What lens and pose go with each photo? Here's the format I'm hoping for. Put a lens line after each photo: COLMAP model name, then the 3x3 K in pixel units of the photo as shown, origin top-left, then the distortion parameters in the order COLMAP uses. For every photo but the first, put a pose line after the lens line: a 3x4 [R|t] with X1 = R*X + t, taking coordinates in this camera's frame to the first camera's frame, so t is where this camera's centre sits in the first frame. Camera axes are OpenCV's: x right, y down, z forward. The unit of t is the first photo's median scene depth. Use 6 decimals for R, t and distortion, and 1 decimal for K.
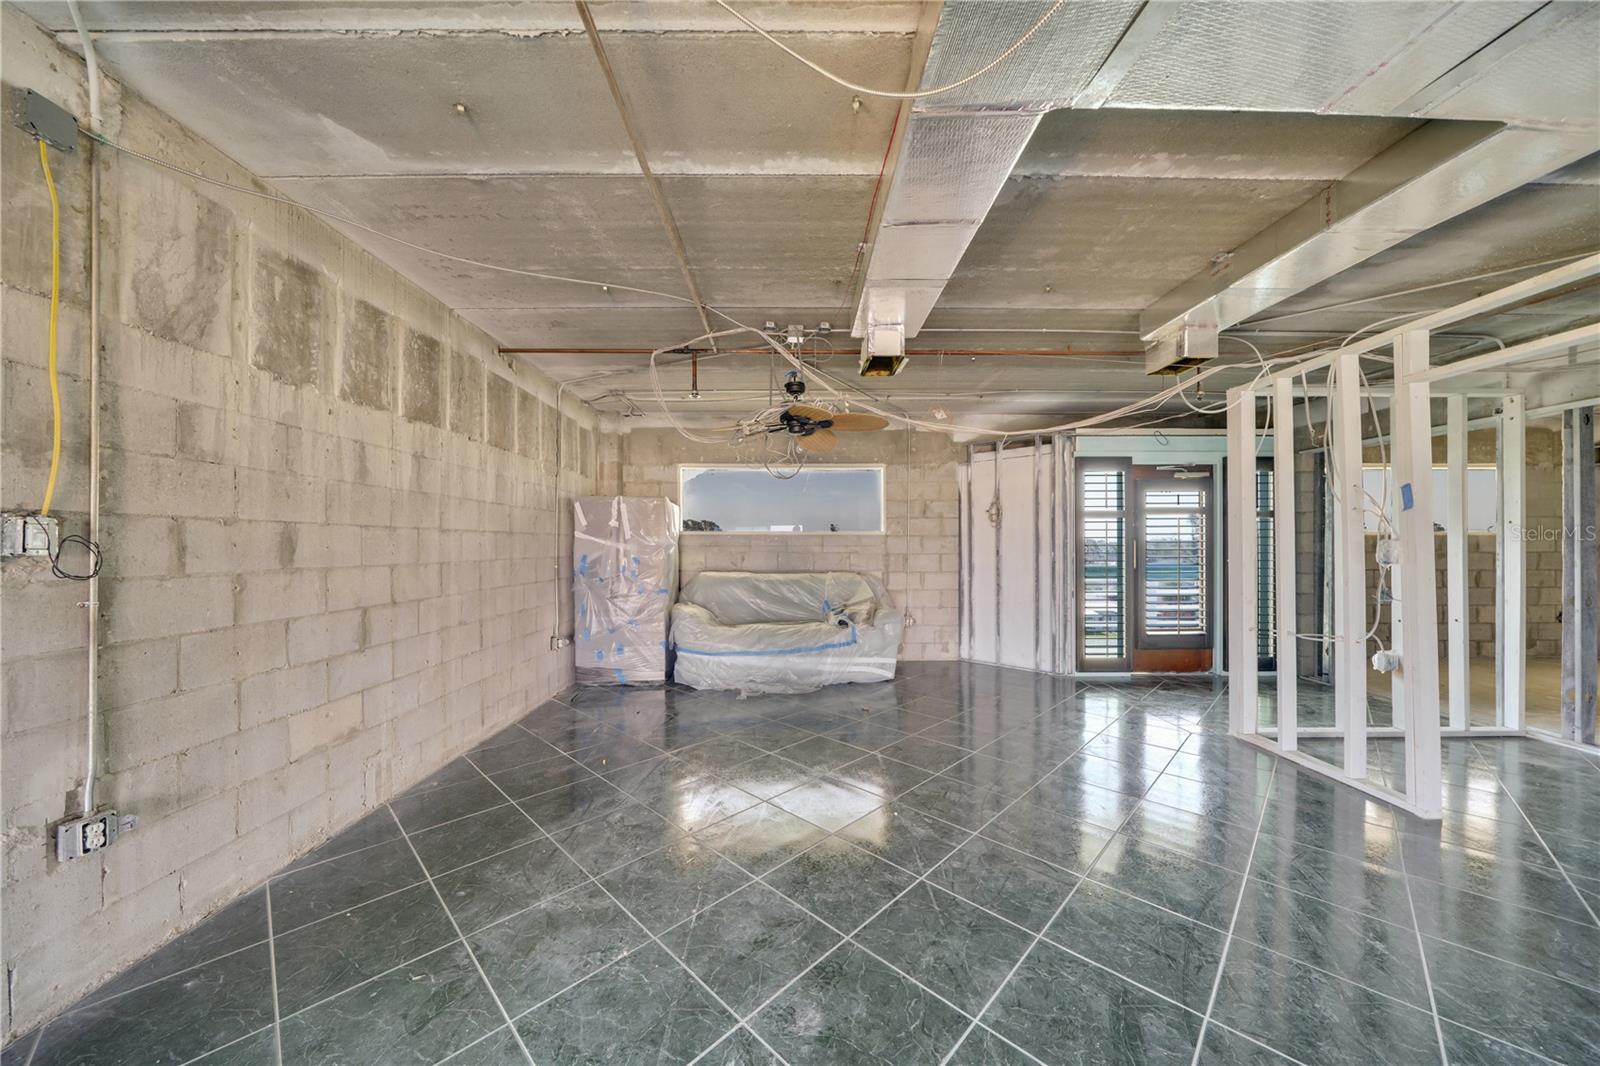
lens RADIAL K [[552.2, 0, 801.8], [0, 552.2, 542.9], [0, 0, 1]] dist [-0.008967, 0.000514]
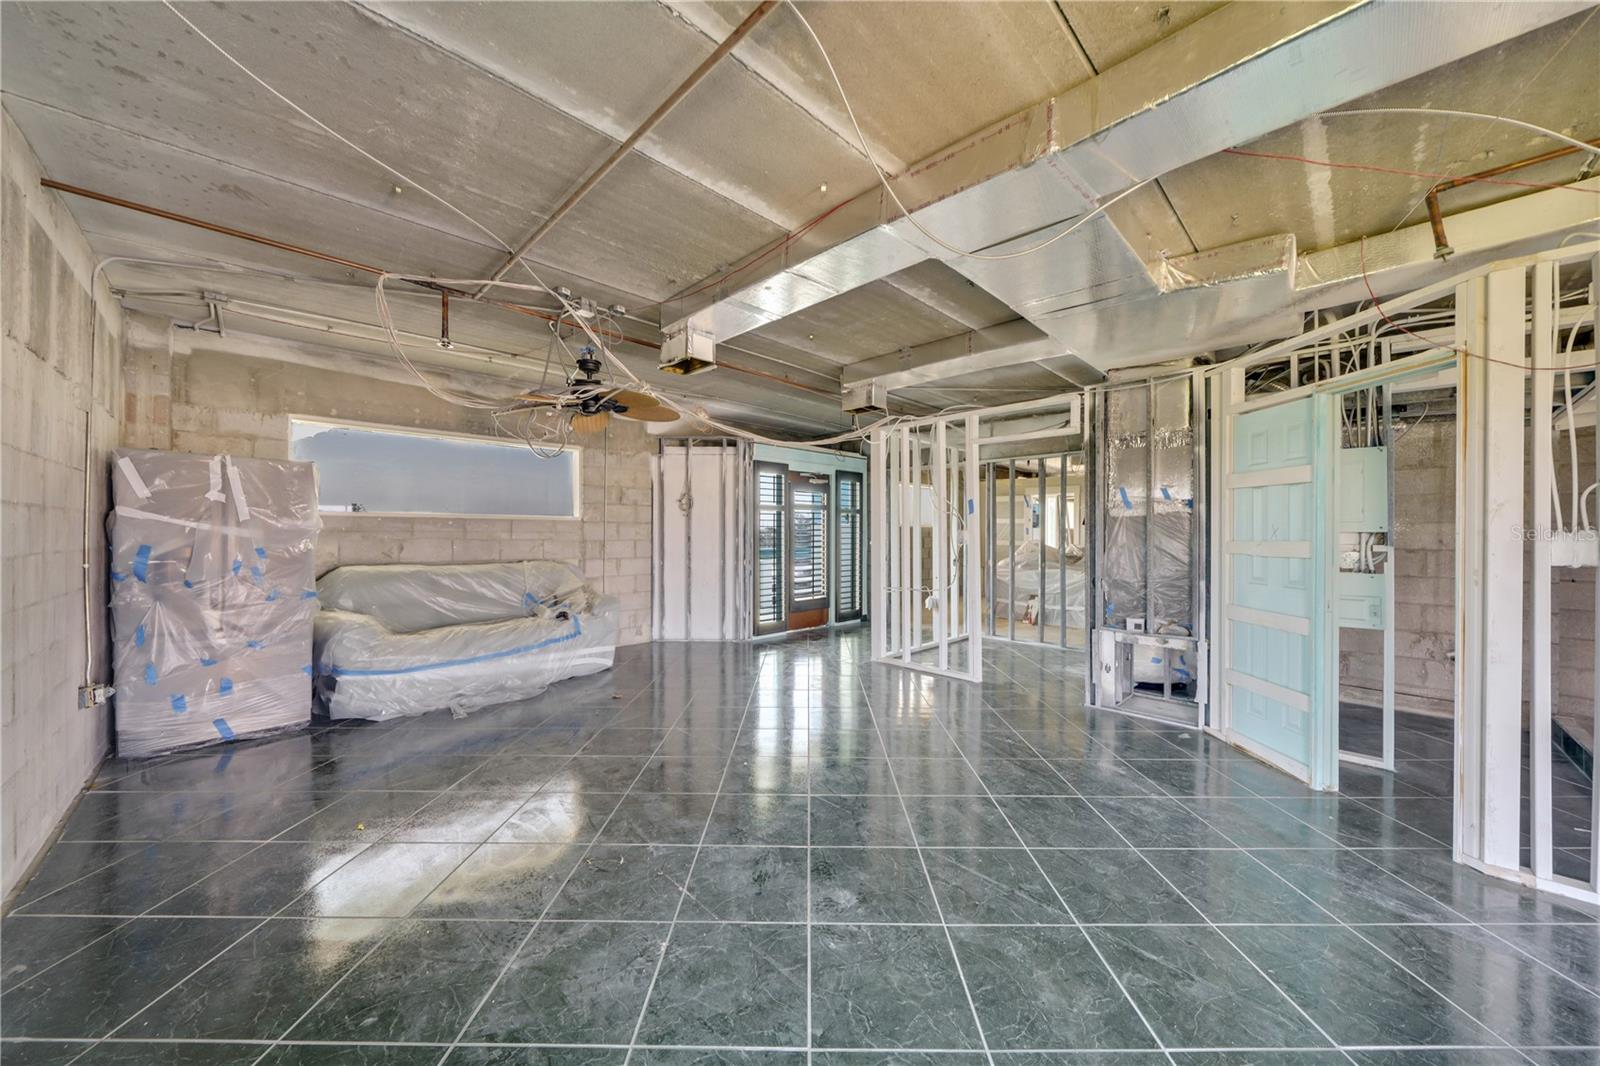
lens RADIAL K [[552.2, 0, 818.1], [0, 552.2, 530.1], [0, 0, 1]] dist [-0.008967, 0.000514]
pose [[0.706246, 0.007056, 0.707931, -0.297135], [-0.008152, 0.999965, -0.001835, -0.000159], [-0.707920, -0.004475, 0.706279, 0.038223]]
